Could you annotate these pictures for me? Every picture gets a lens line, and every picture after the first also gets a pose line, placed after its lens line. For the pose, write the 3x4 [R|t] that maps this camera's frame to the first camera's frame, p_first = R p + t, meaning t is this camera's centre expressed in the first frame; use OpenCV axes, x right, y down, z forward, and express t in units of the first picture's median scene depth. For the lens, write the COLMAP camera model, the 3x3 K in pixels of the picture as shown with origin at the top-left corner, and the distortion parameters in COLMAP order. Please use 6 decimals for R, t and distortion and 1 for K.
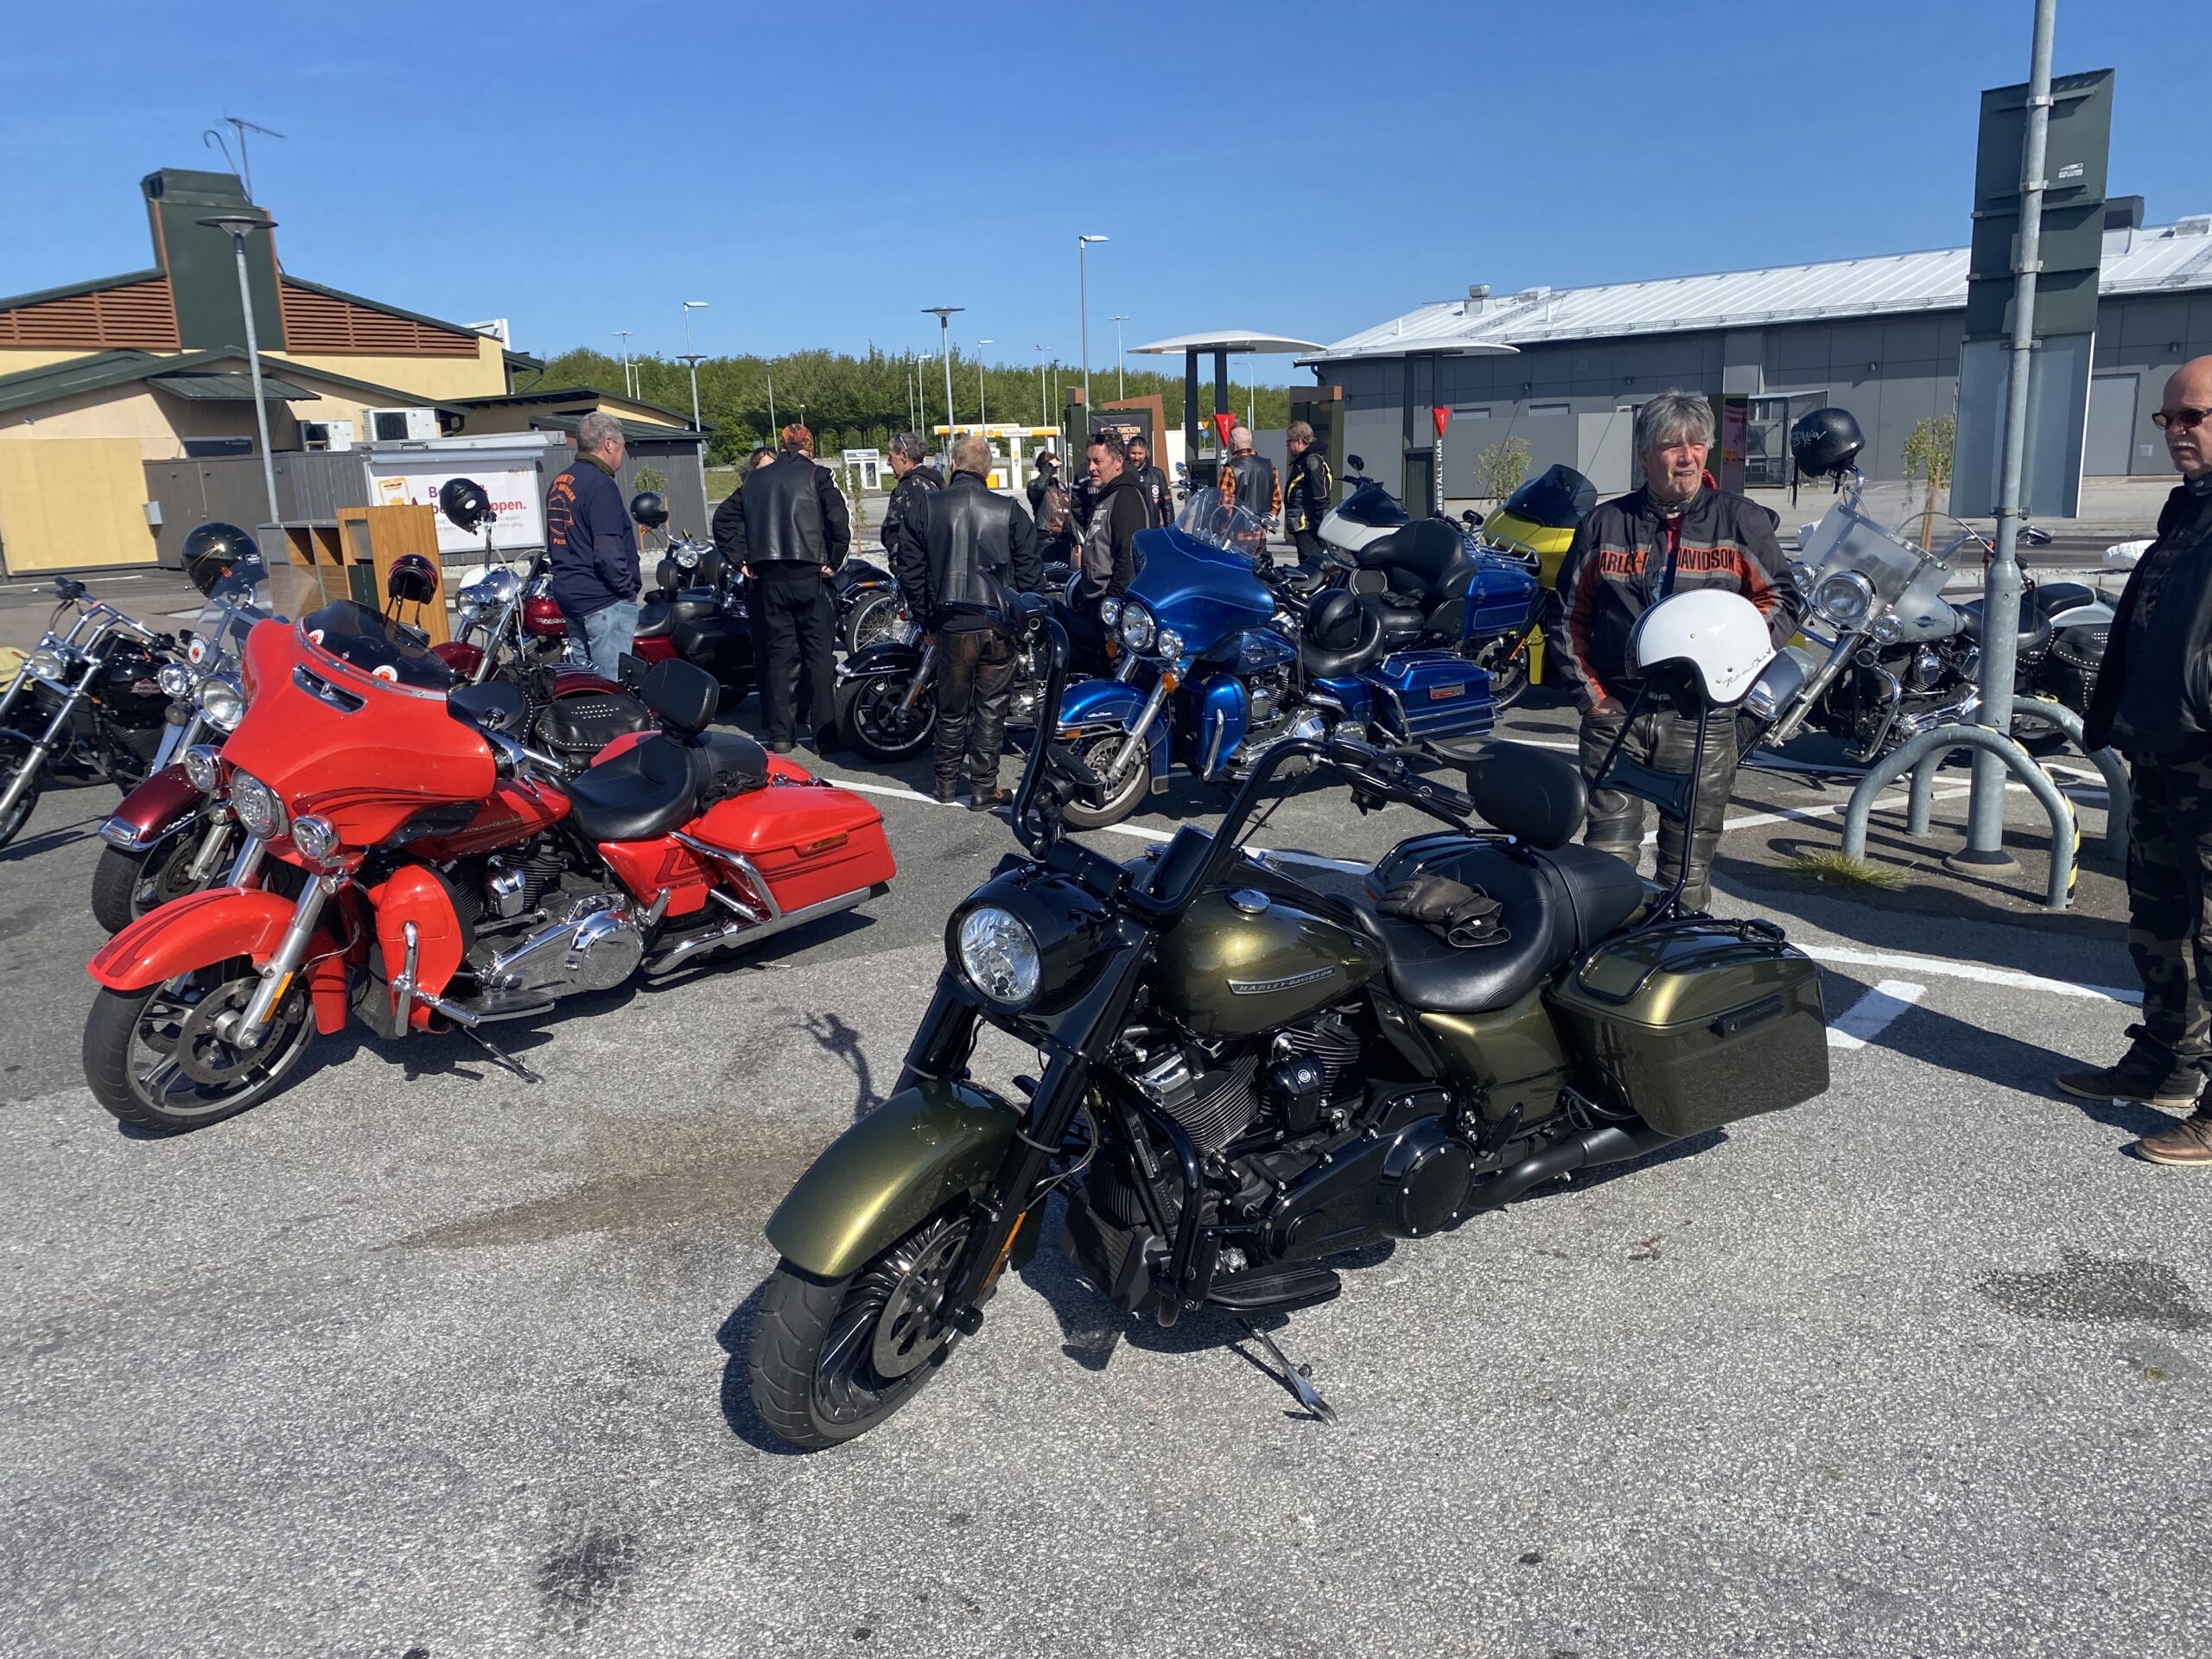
lens RADIAL K [[1676.4, 0, 1103.5], [0, 1676.4, 825.9], [0, 0, 1]] dist [0.034356, -0.033899]
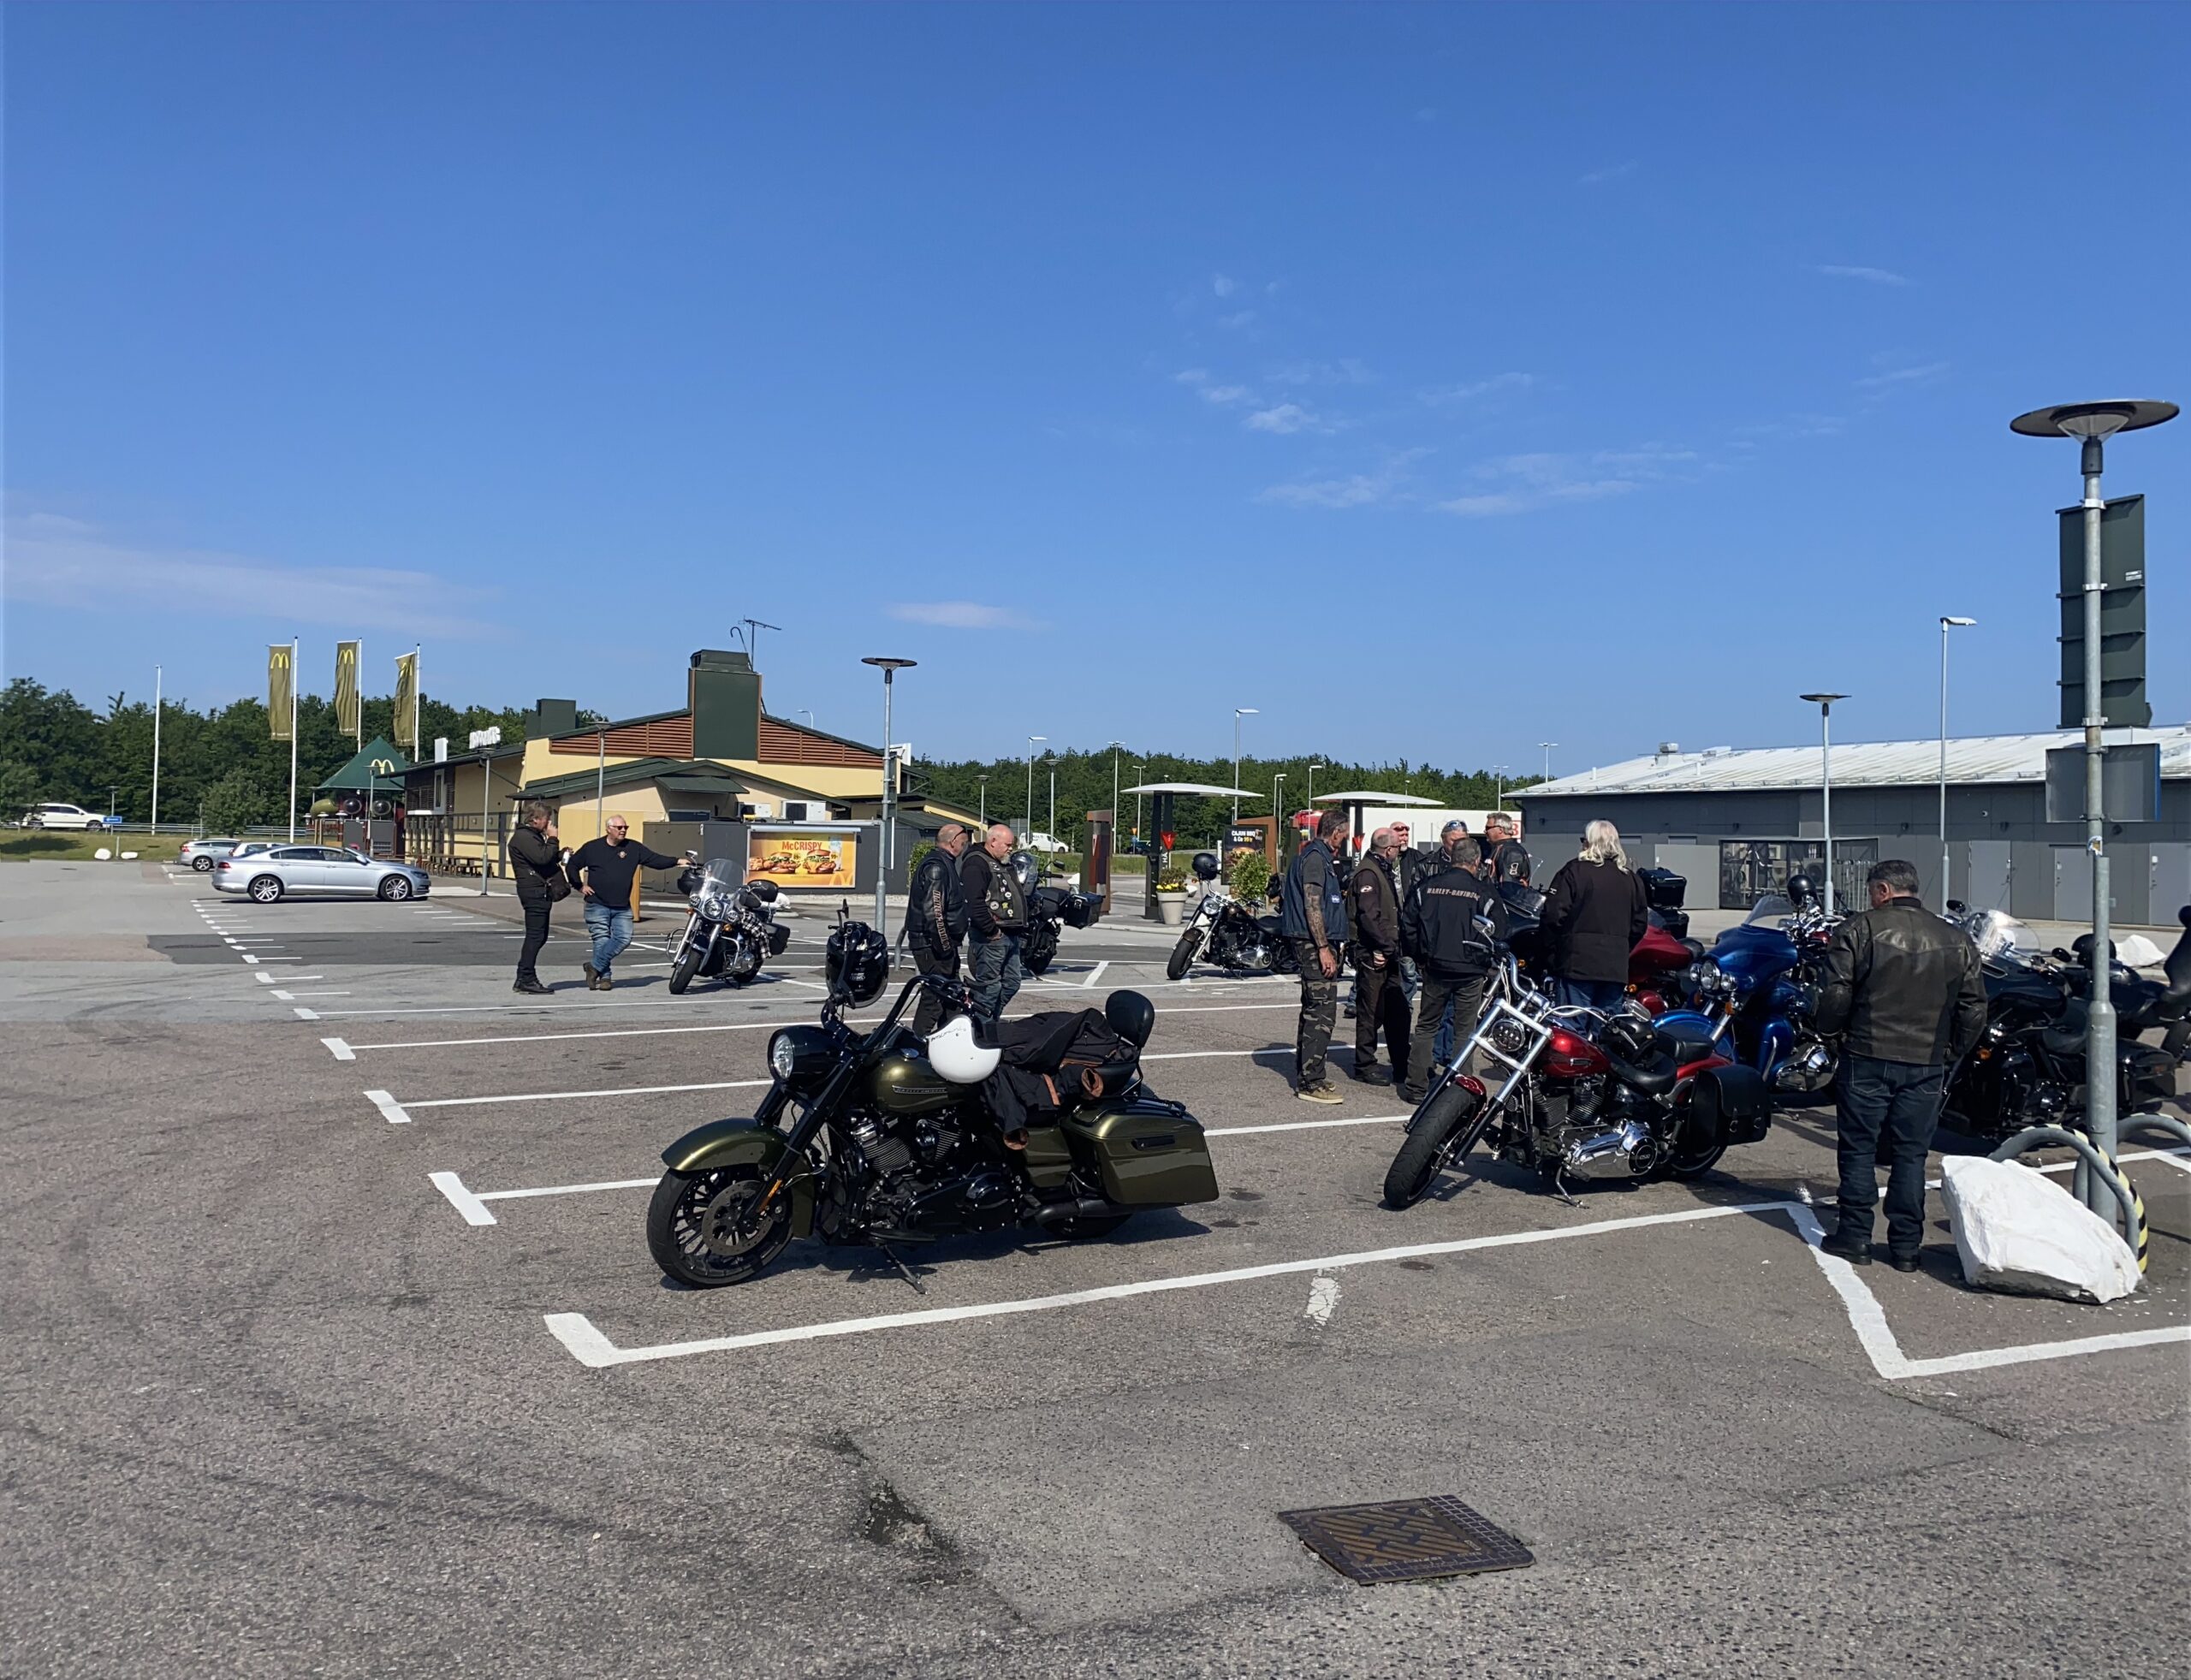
lens RADIAL K [[1671.3, 0, 1083.4], [0, 1671.3, 771.2], [0, 0, 1]] dist [0.024912, -0.014654]
pose [[0.939547, 0.042974, -0.339712, 0.347813], [-0.130201, 0.962411, -0.238355, 0.062261], [0.316699, 0.268176, 0.909826, -0.339295]]
